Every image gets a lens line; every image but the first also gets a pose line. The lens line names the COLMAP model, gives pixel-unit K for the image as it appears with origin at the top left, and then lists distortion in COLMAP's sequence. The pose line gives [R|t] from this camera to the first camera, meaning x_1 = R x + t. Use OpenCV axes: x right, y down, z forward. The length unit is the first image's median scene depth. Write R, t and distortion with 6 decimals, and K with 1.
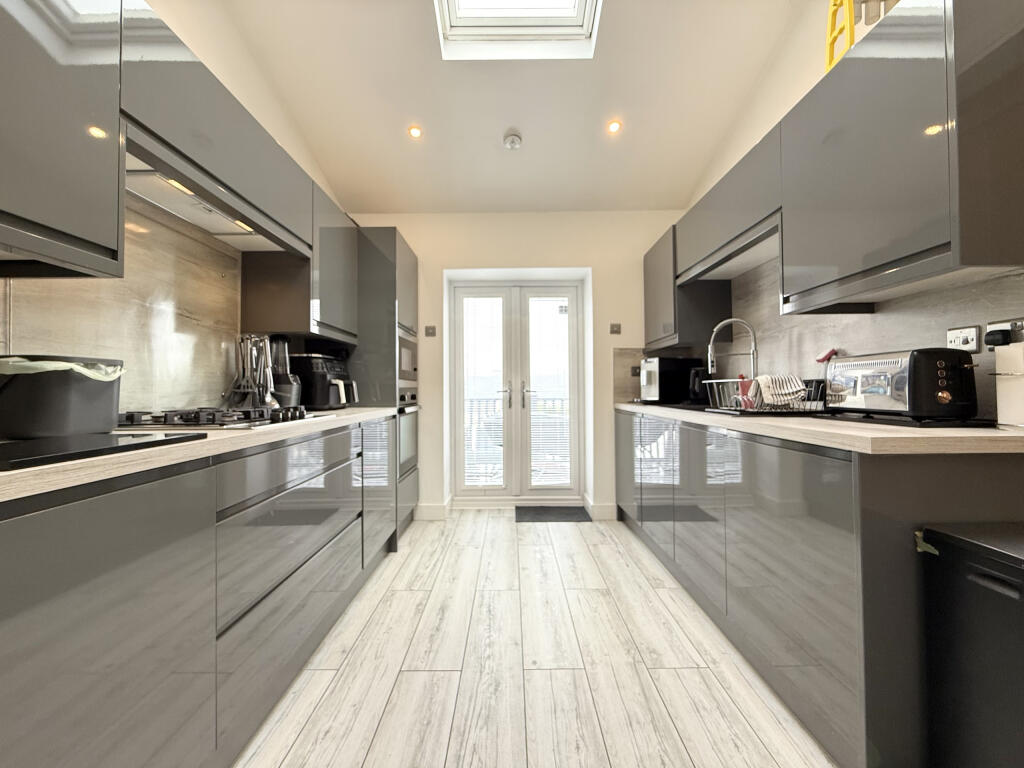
lens RADIAL K [[412.9, 0, 509.5], [0, 412.9, 381.4], [0, 0, 1]] dist [-0.002208, -0.000051]
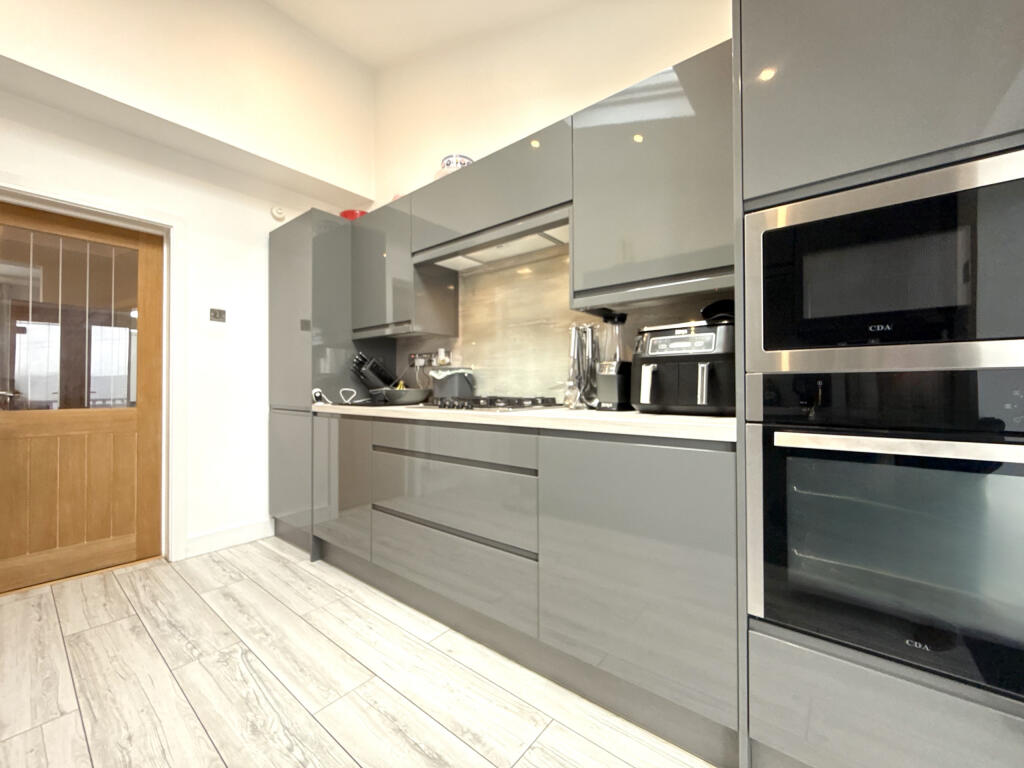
lens RADIAL K [[412.9, 0, 509.5], [0, 412.9, 381.4], [0, 0, 1]] dist [-0.002208, -0.000051]
pose [[-0.630452, 0.000486, -0.776228, 0.288434], [0.022865, 0.999578, -0.017944, 0.043921], [0.775891, -0.029061, -0.630197, 1.898789]]
